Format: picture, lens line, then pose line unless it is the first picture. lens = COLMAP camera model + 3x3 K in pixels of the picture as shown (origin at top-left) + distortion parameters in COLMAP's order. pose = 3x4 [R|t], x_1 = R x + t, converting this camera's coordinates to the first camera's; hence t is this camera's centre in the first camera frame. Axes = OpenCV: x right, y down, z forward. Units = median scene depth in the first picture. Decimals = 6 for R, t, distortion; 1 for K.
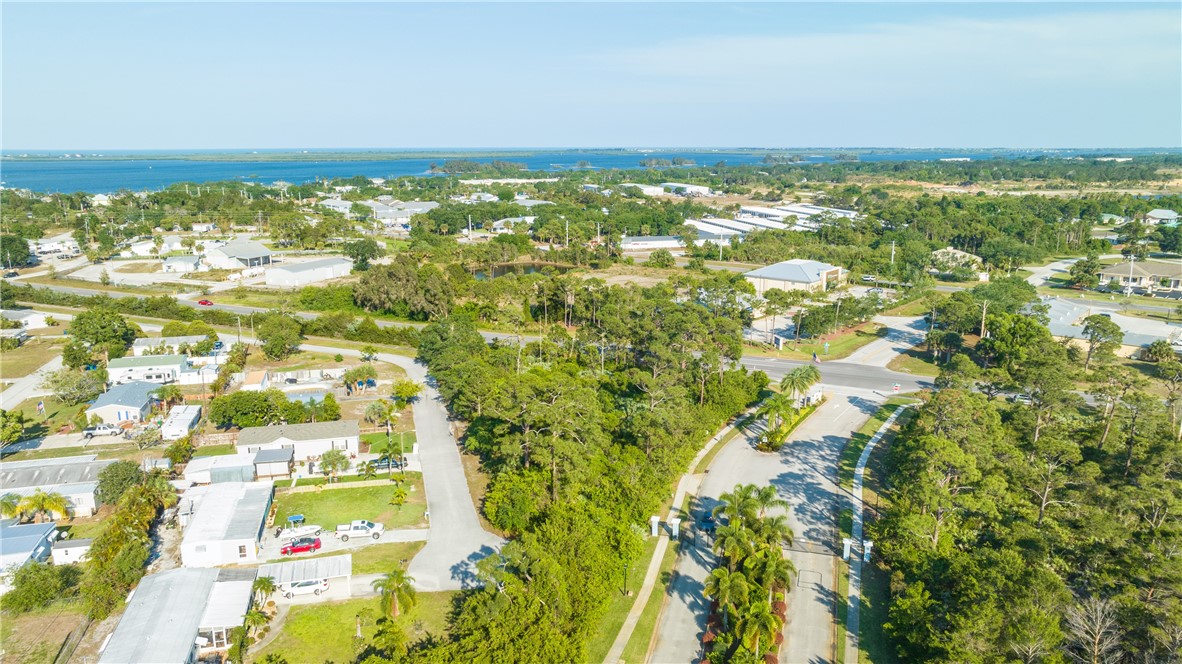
lens RADIAL K [[832.5, 0, 596.2], [0, 832.5, 327.7], [0, 0, 1]] dist [-0.031362, 0.019556]
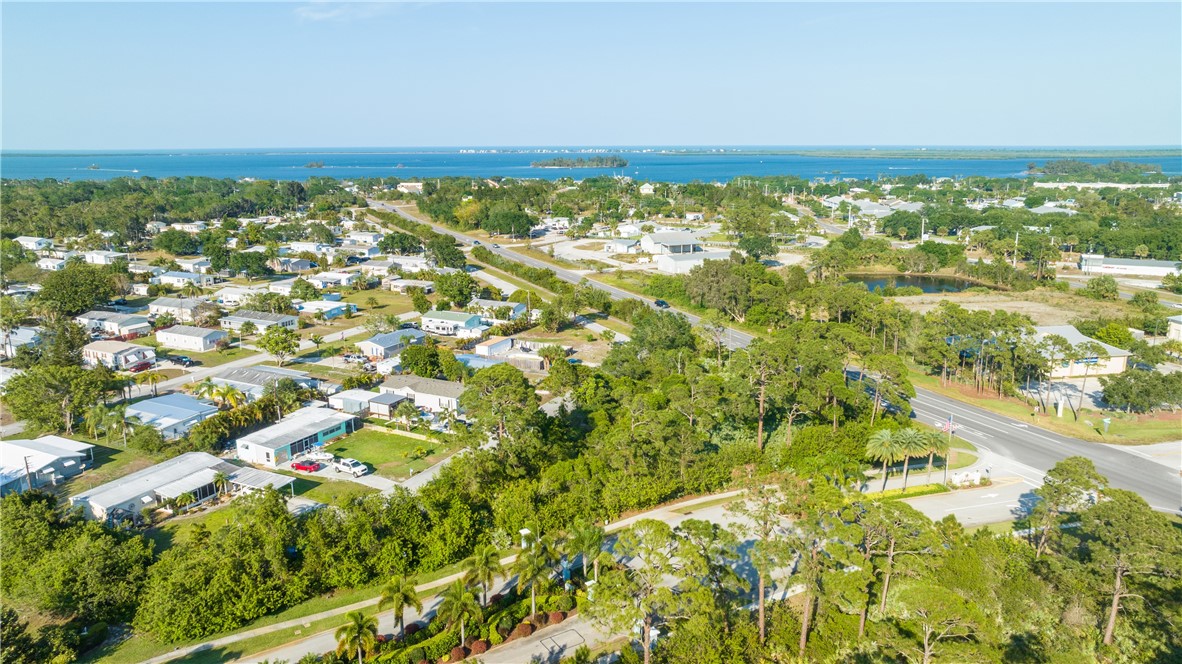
lens RADIAL K [[835.3, 0, 596.1], [0, 835.3, 316.9], [0, 0, 1]] dist [-0.042690, 0.044950]
pose [[0.753917, 0.132519, -0.643465, 0.355843], [-0.138631, 0.989480, 0.041351, -0.033491], [0.642176, 0.058029, 0.764357, 0.148227]]
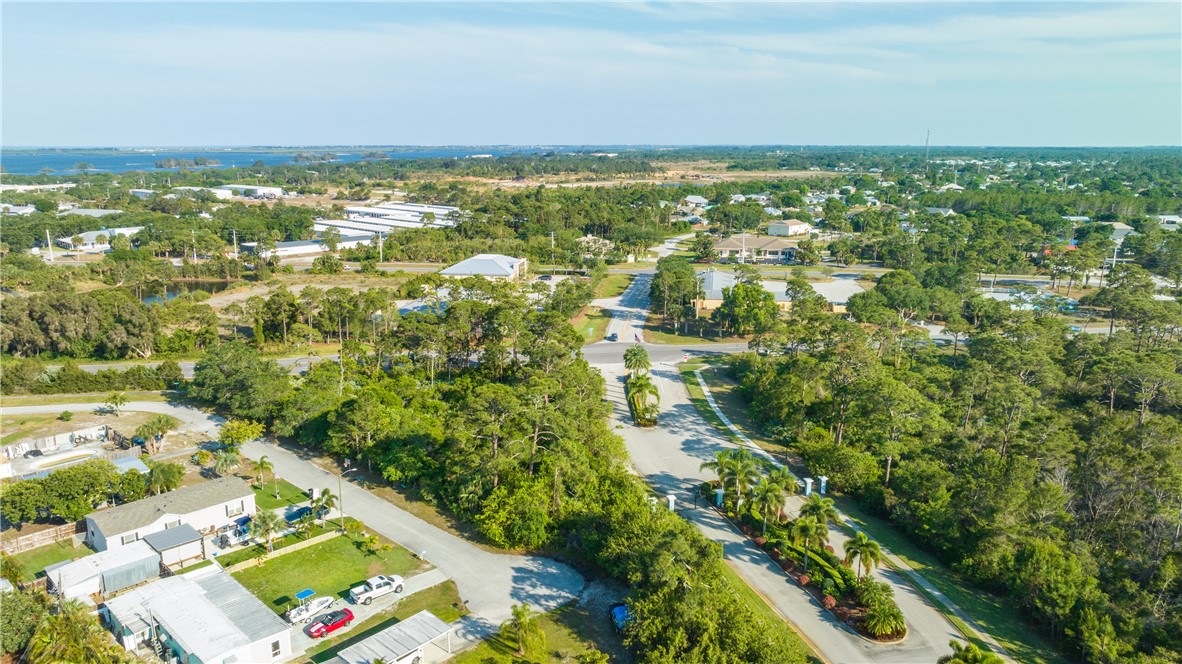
lens RADIAL K [[832.5, 0, 596.2], [0, 832.5, 327.7], [0, 0, 1]] dist [-0.031362, 0.019556]
pose [[0.847099, -0.113134, 0.519253, -0.252041], [0.111911, 0.993143, 0.033814, -0.014976], [-0.519517, 0.029467, 0.853952, 0.065286]]
